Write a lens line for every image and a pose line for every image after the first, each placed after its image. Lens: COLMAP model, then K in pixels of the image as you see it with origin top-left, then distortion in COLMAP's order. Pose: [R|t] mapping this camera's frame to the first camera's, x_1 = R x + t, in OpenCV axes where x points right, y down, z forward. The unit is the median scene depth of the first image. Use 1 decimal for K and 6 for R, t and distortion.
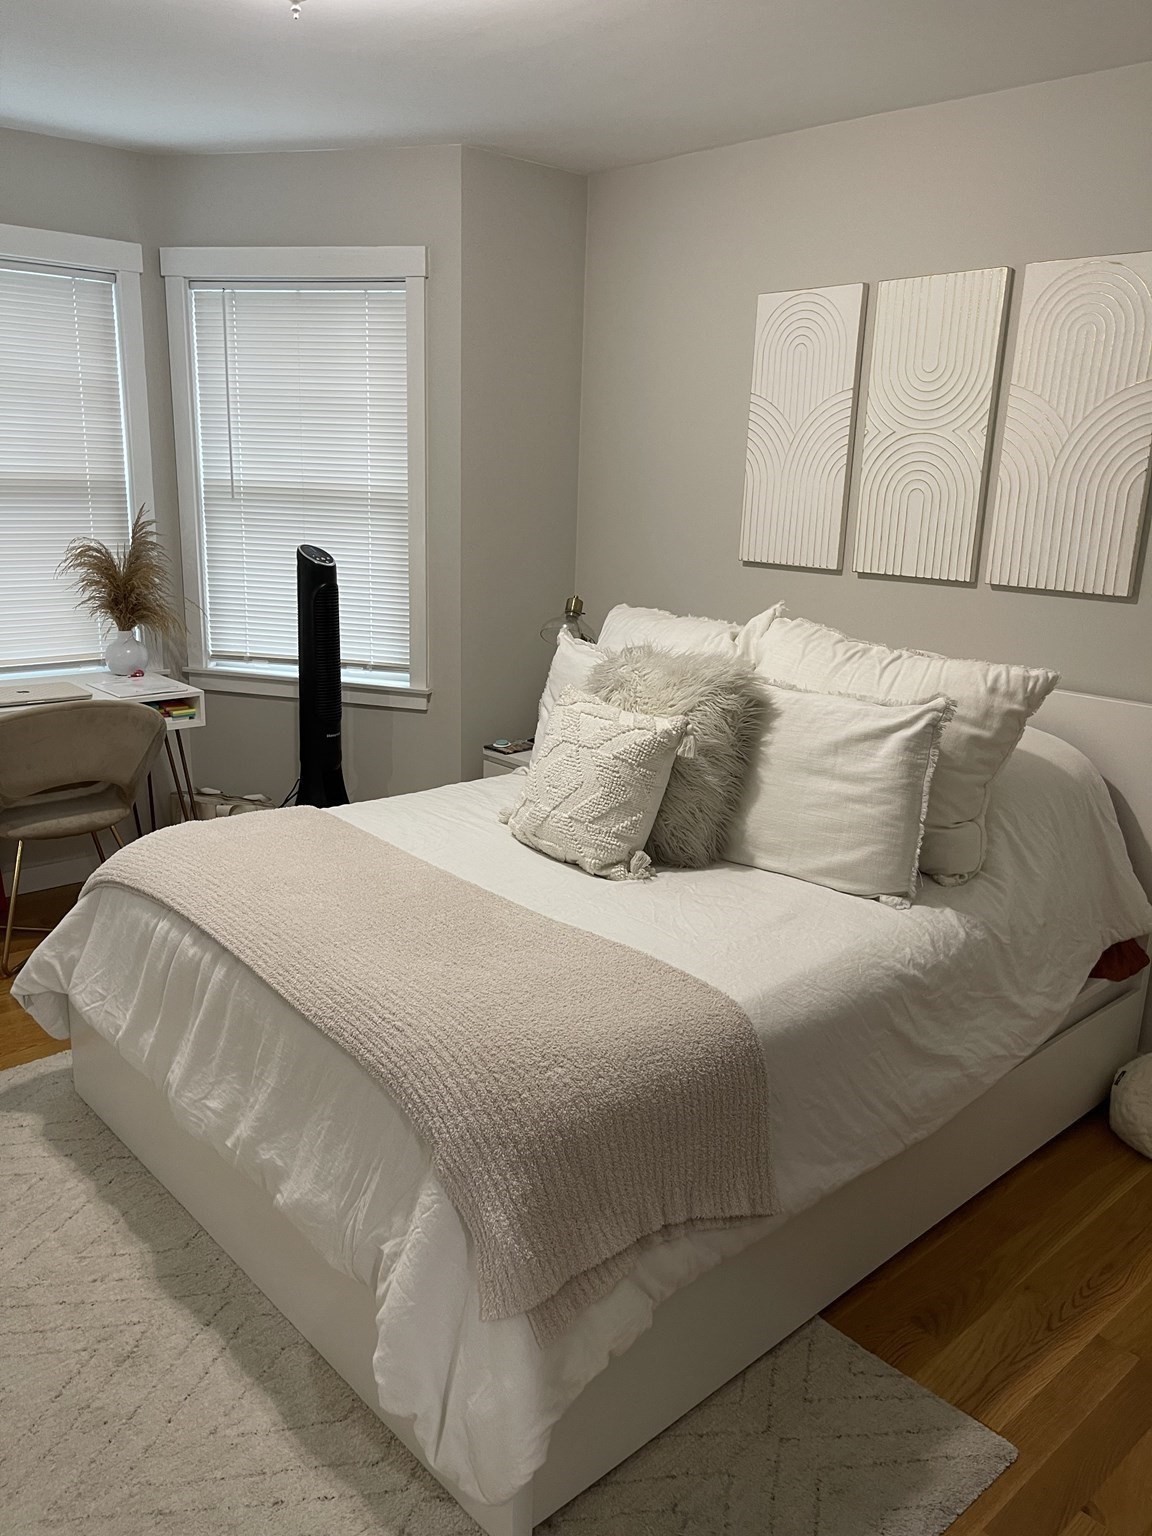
lens RADIAL K [[1170.5, 0, 576.0], [0, 1170.5, 768.0], [0, 0, 1]] dist [0.071507, -0.090750]
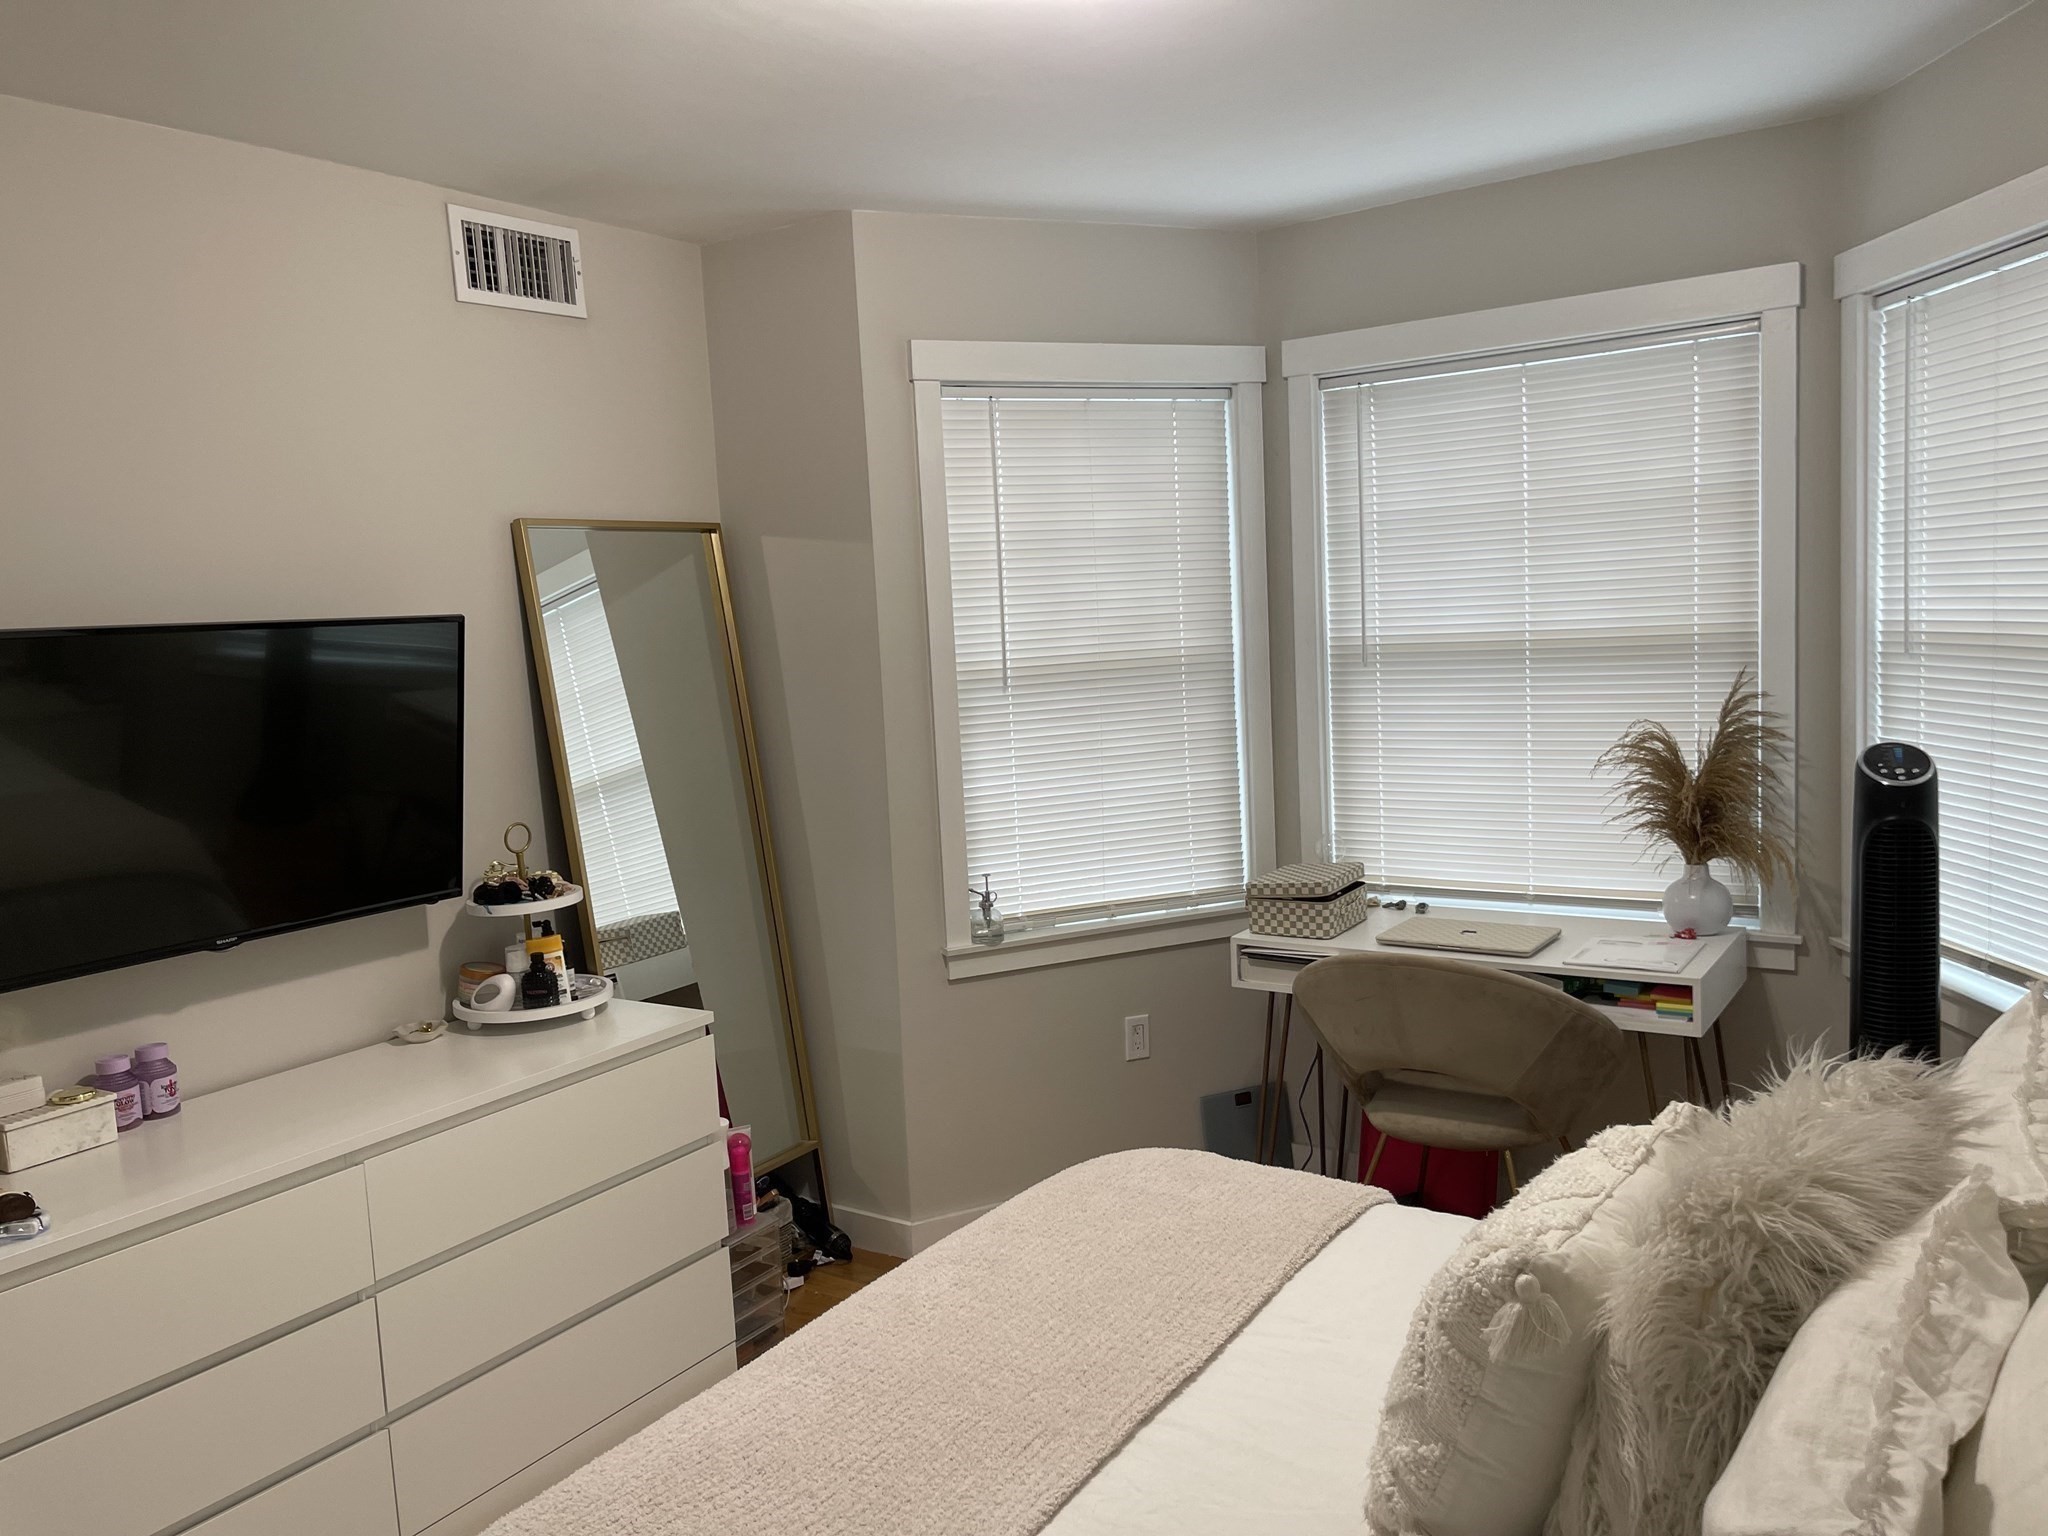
lens RADIAL K [[1560.6, 0, 1024.0], [0, 1560.6, 768.0], [0, 0, 1]] dist [0.071507, -0.090750]
pose [[0.240847, 0.053558, -0.969084, 0.355752], [-0.180024, 0.983615, 0.009620, -0.112961], [0.953721, 0.172142, 0.246543, 0.449199]]
